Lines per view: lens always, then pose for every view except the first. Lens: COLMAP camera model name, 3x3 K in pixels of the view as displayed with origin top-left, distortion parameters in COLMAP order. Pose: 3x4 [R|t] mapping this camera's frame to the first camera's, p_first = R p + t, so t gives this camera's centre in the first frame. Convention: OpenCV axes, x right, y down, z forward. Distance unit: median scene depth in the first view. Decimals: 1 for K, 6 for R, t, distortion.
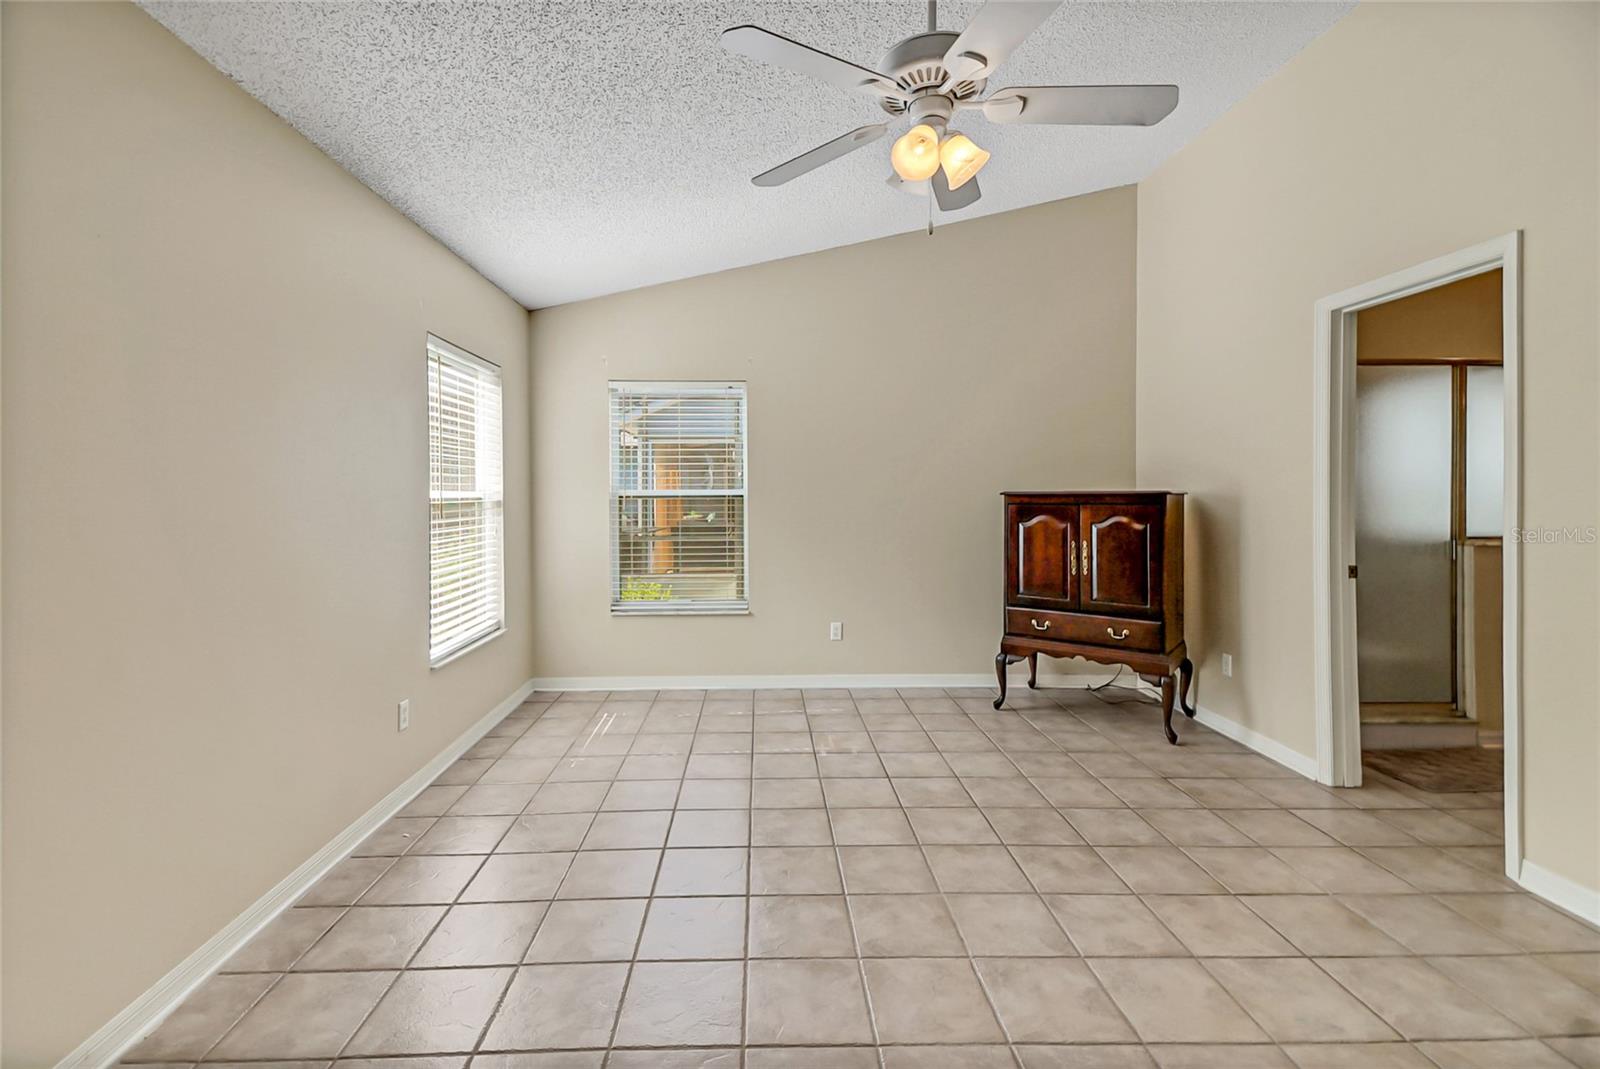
lens RADIAL K [[715.2, 0, 761.4], [0, 715.2, 519.3], [0, 0, 1]] dist [0.052111, -0.021175]
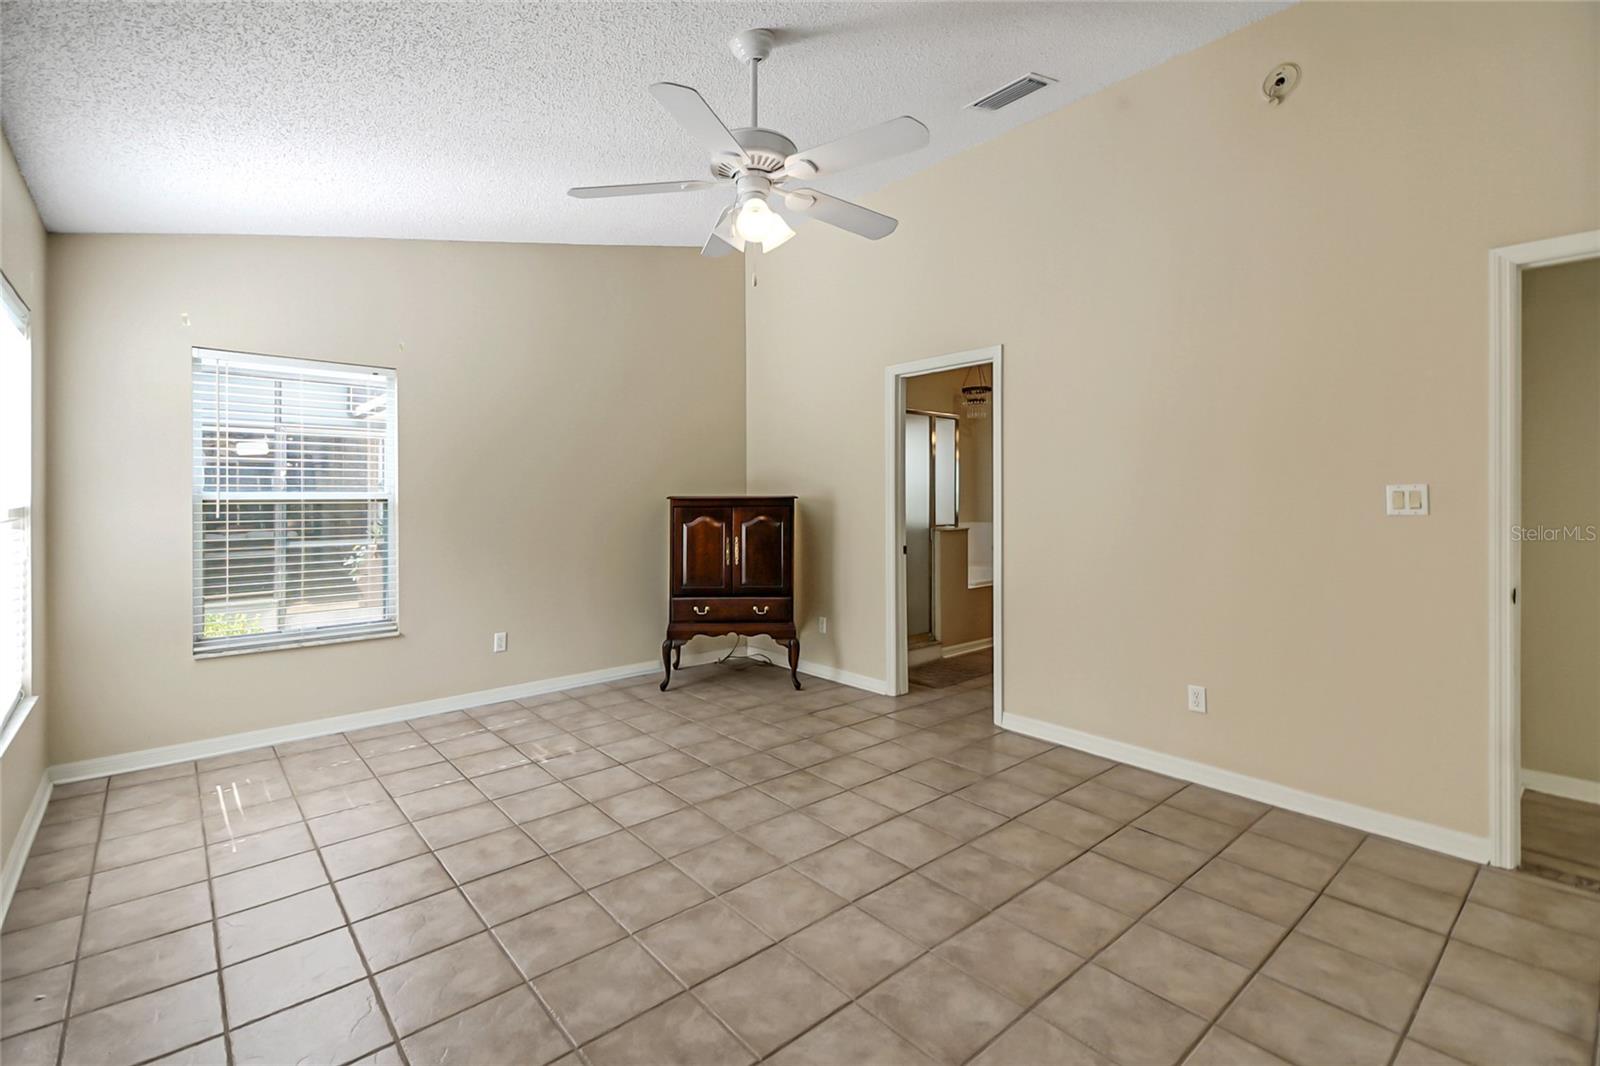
lens RADIAL K [[722.2, 0, 786.7], [0, 722.2, 518.9], [0, 0, 1]] dist [0.053562, -0.023081]
pose [[0.770868, -0.018526, 0.636726, -0.262416], [0.023273, 0.999729, 0.000910, 0.000738], [-0.636570, 0.014117, 0.771090, 0.009729]]
